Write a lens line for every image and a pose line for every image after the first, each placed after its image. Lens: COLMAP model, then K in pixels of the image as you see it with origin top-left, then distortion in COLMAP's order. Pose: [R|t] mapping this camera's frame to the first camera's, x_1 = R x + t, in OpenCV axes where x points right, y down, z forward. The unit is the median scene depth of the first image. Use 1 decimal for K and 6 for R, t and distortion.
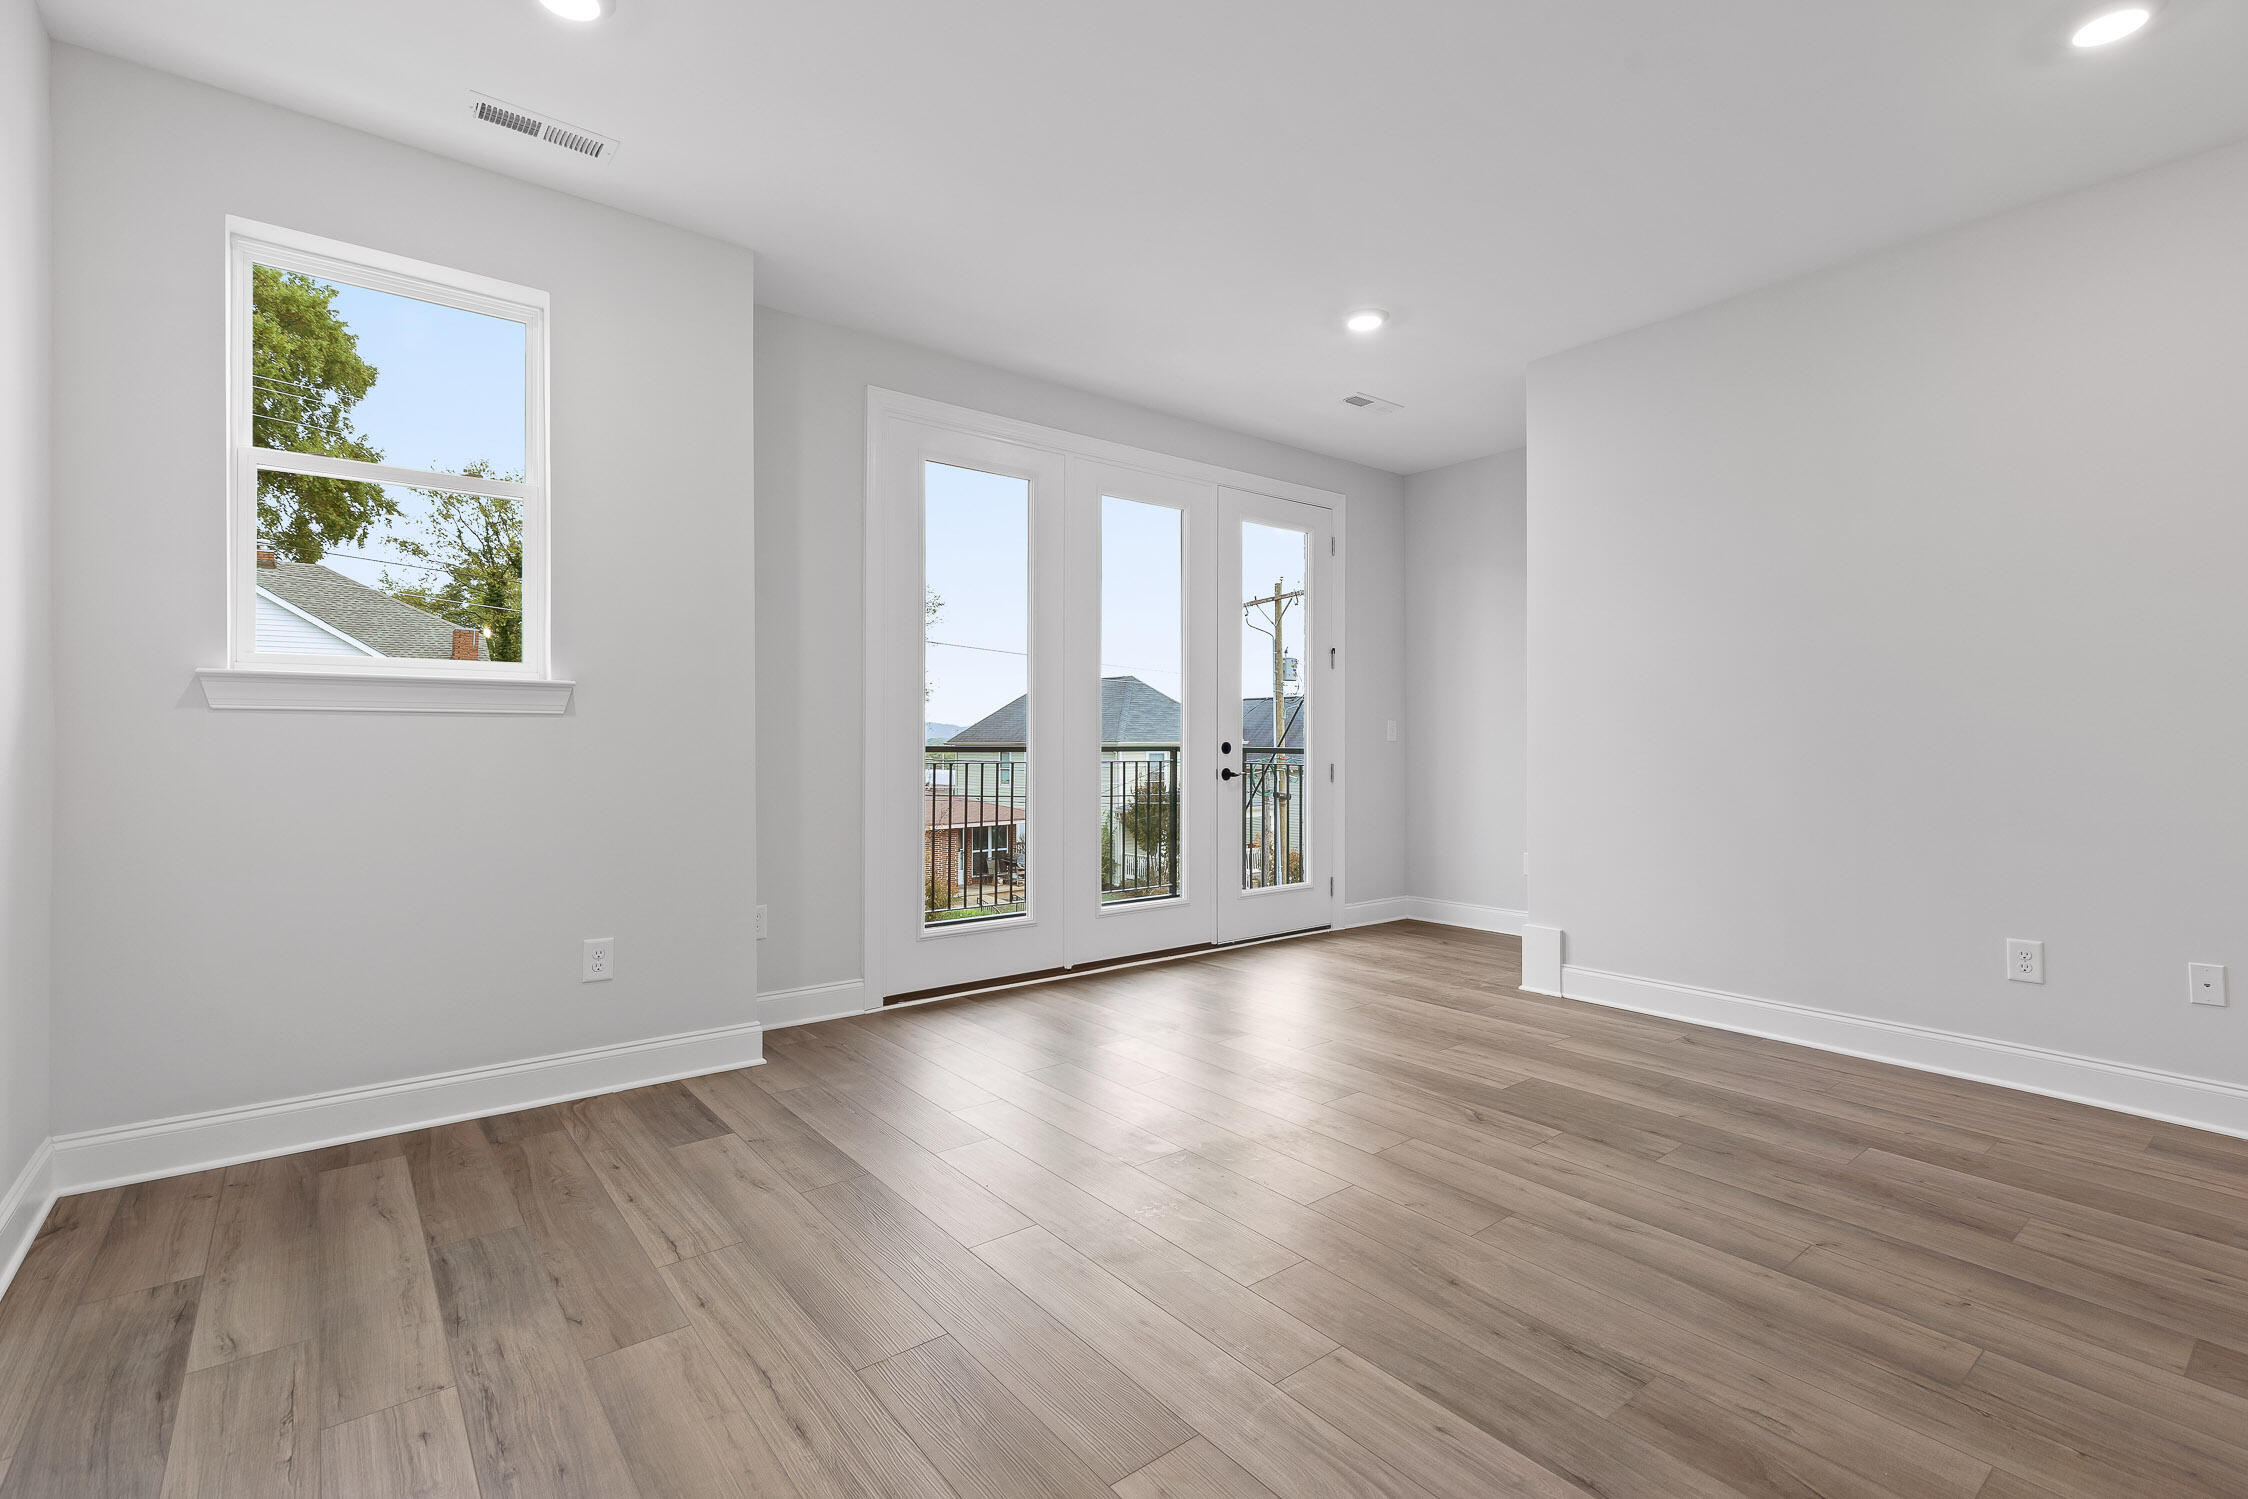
lens RADIAL K [[1026.8, 0, 1122.7], [0, 1026.8, 747.7], [0, 0, 1]] dist [0.004790, -0.001543]
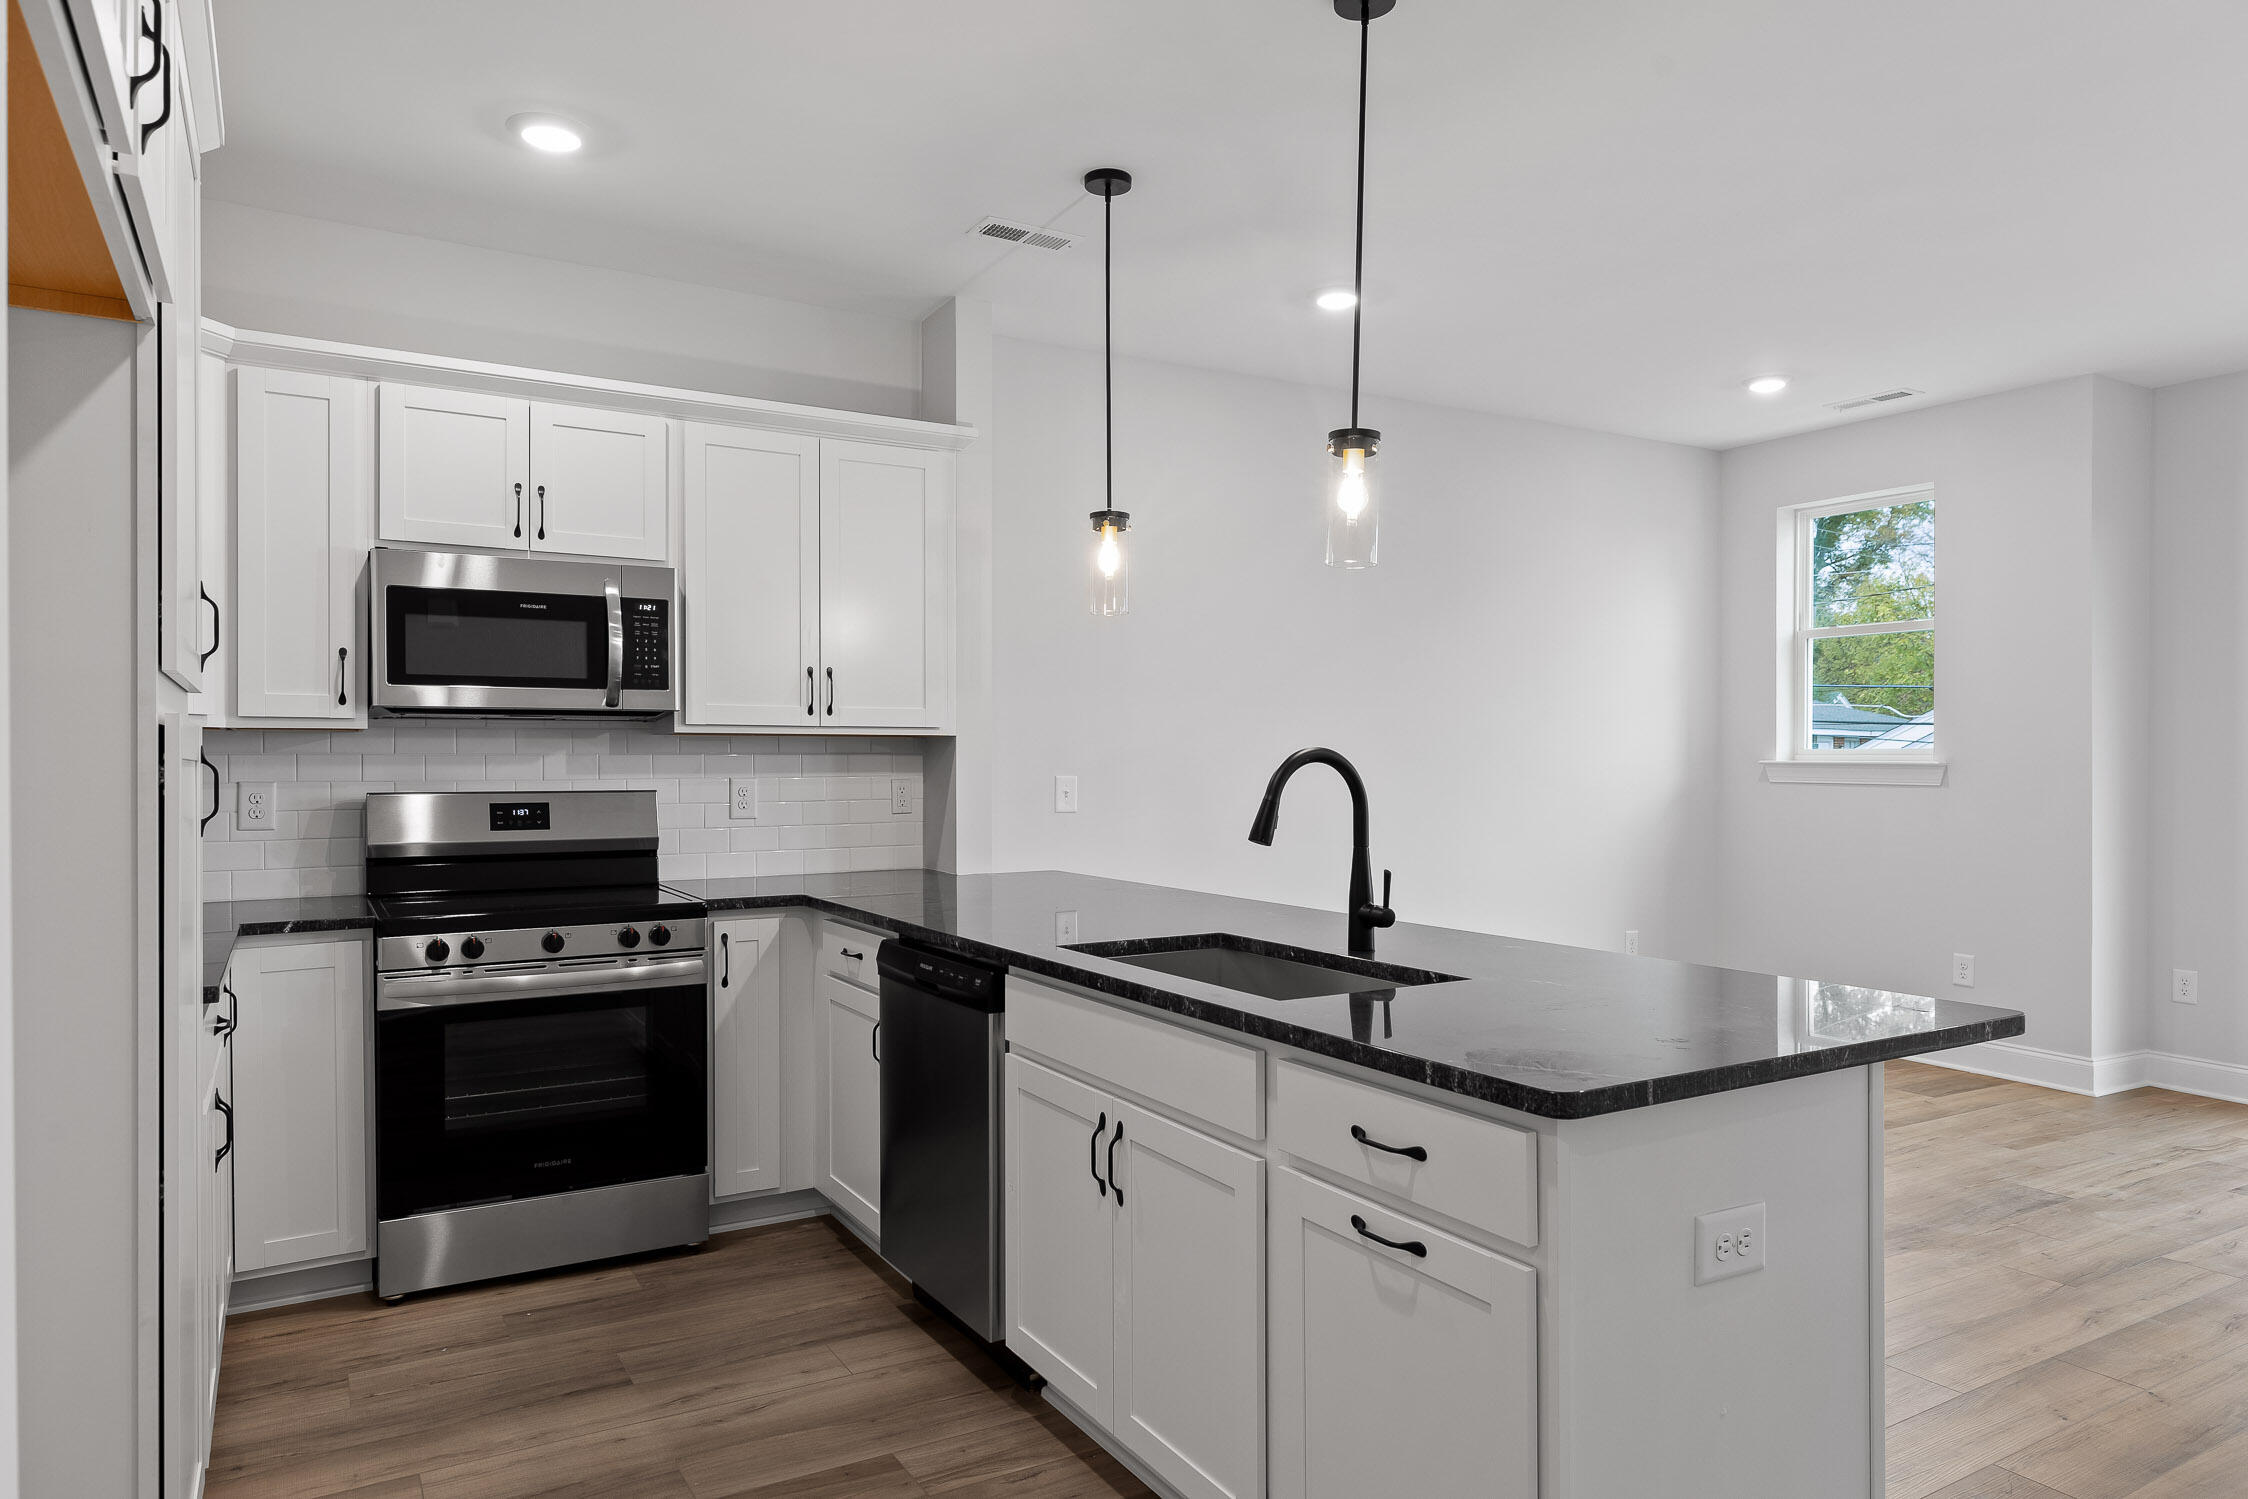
lens RADIAL K [[1414.9, 0, 1126.0], [0, 1414.9, 755.0], [0, 0, 1]] dist [0.000253, 0.000069]
pose [[-0.136959, -0.003809, -0.990569, 1.792501], [-0.005655, 0.999979, -0.003063, -0.074345], [0.990561, 0.005182, -0.136978, 0.217151]]
